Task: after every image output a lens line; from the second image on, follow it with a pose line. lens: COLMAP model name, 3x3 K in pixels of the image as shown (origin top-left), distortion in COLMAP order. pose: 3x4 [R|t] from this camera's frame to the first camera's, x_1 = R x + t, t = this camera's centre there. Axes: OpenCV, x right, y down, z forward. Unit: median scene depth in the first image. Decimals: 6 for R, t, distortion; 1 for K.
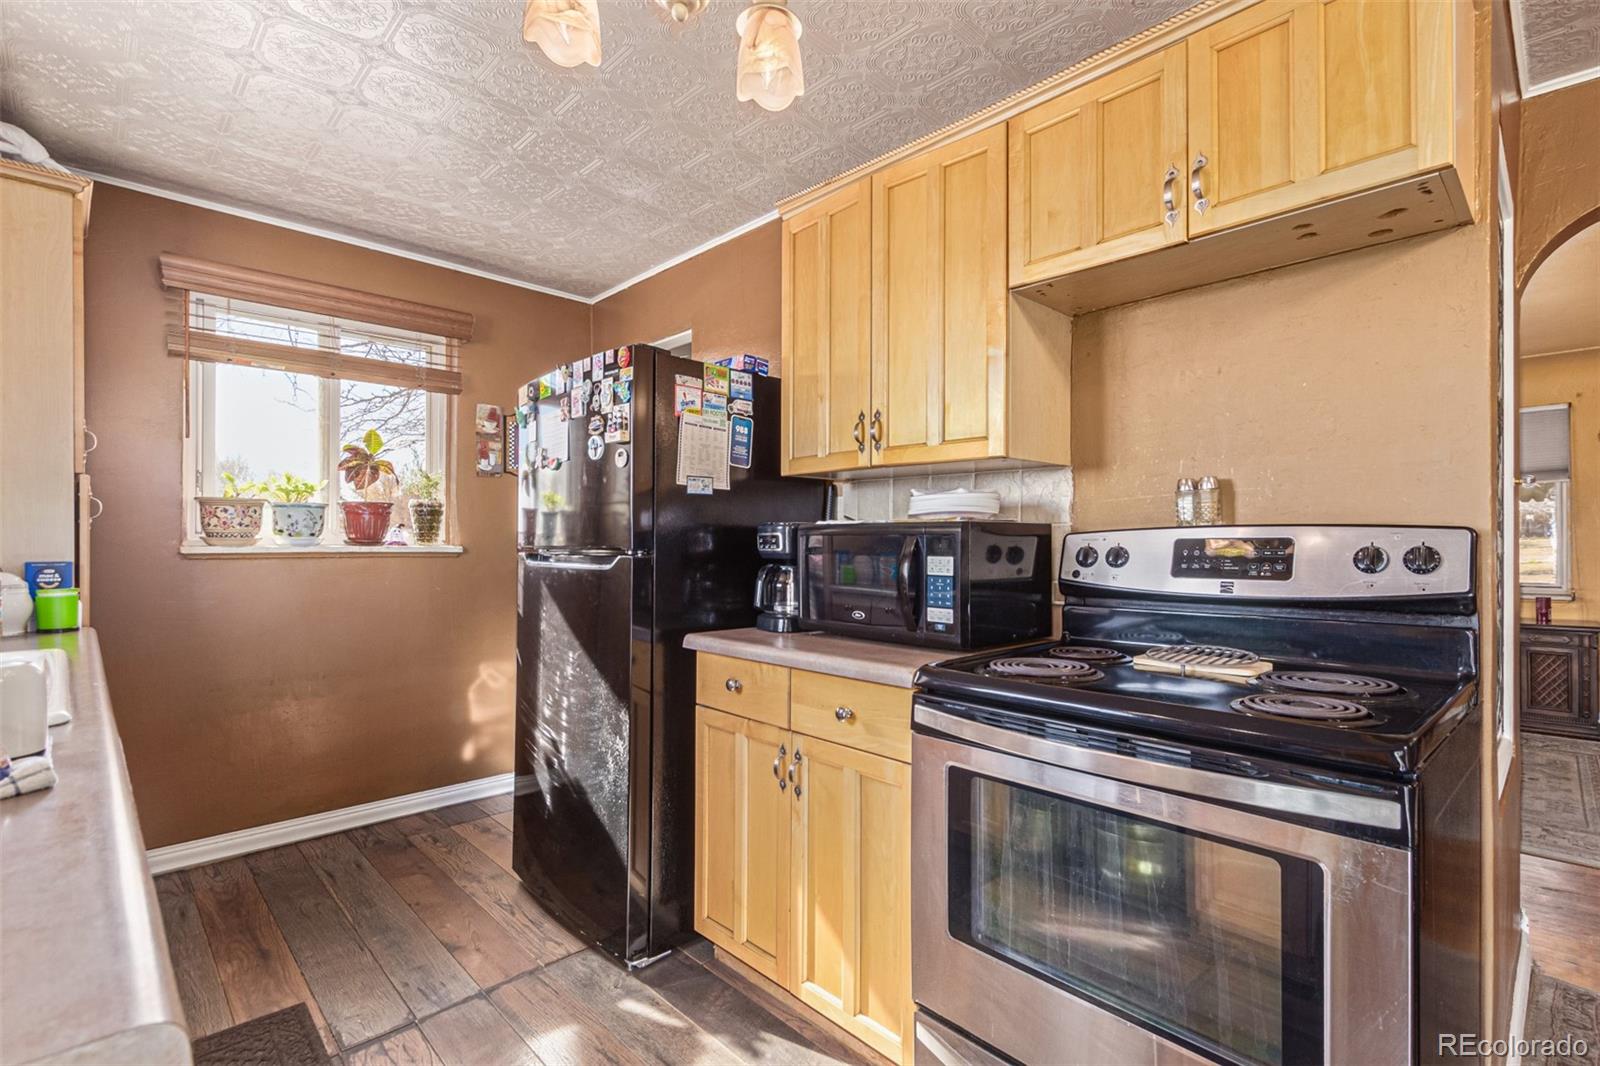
lens RADIAL K [[749.9, 0, 800.9], [0, 749.9, 537.8], [0, 0, 1]] dist [0.005732, -0.001713]
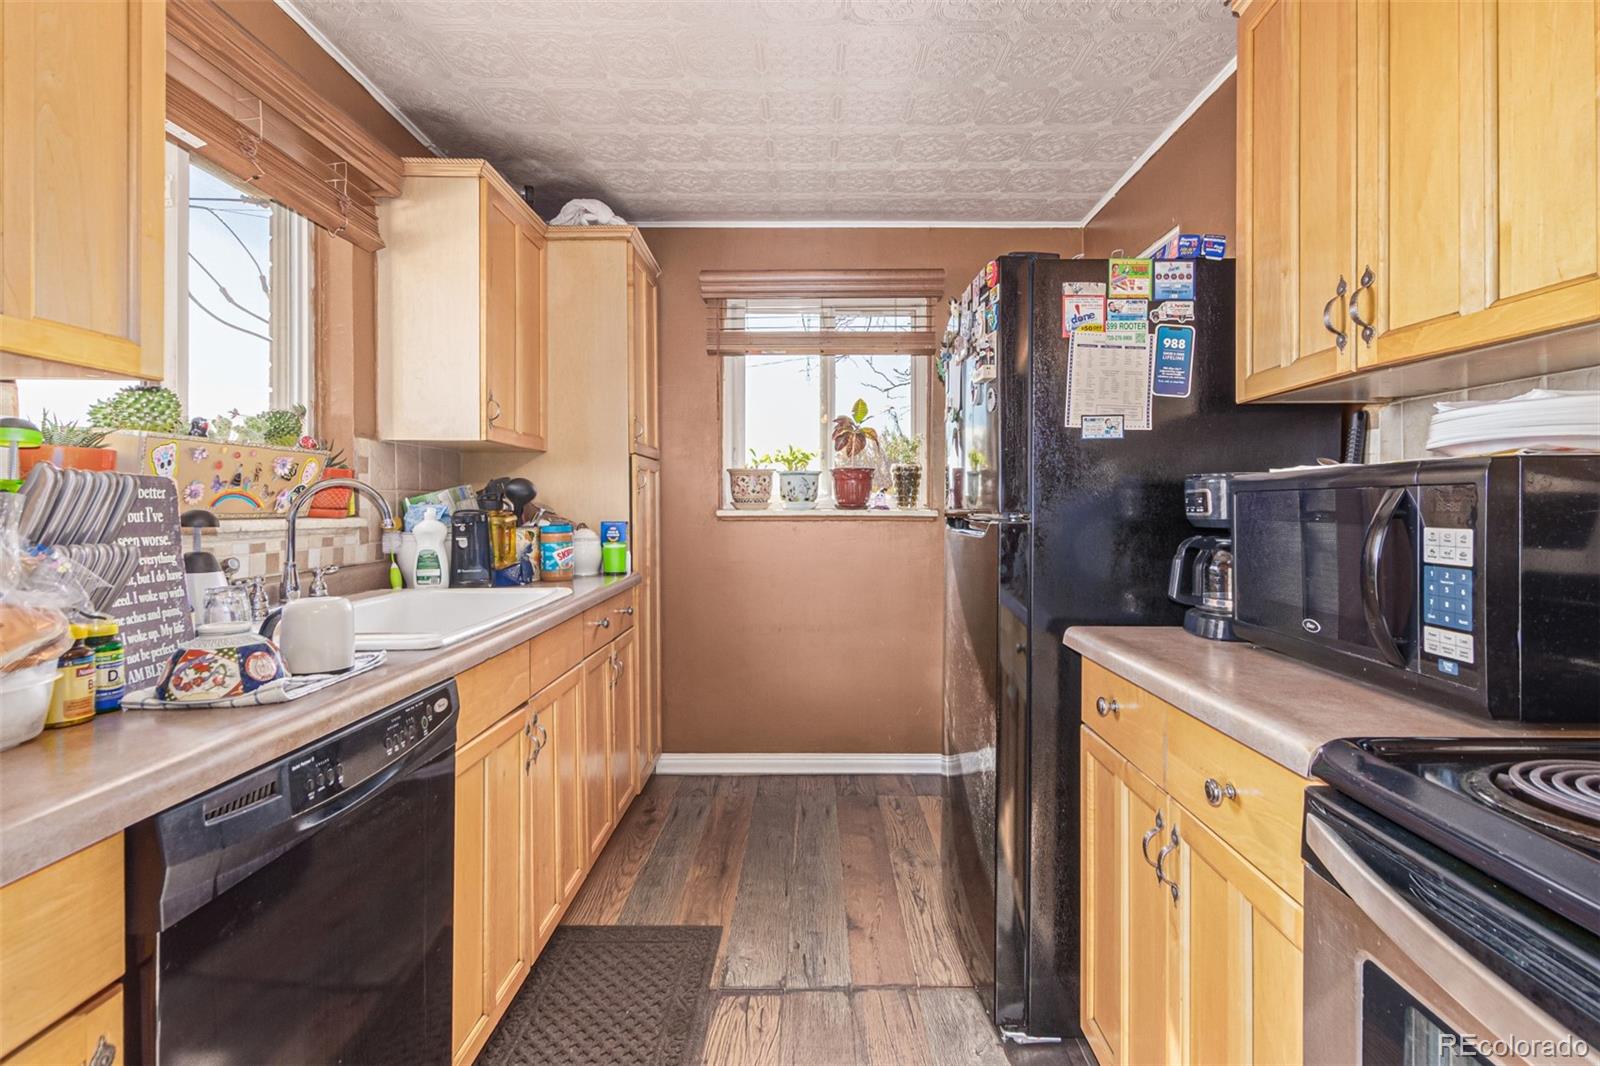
lens RADIAL K [[769.3, 0, 819.4], [0, 769.3, 506.5], [0, 0, 1]] dist [0.005514, -0.000384]
pose [[0.715920, -0.003489, -0.698174, 0.197187], [0.006941, 0.999974, 0.002121, 0.005028], [0.698148, -0.006364, 0.715925, 0.264449]]
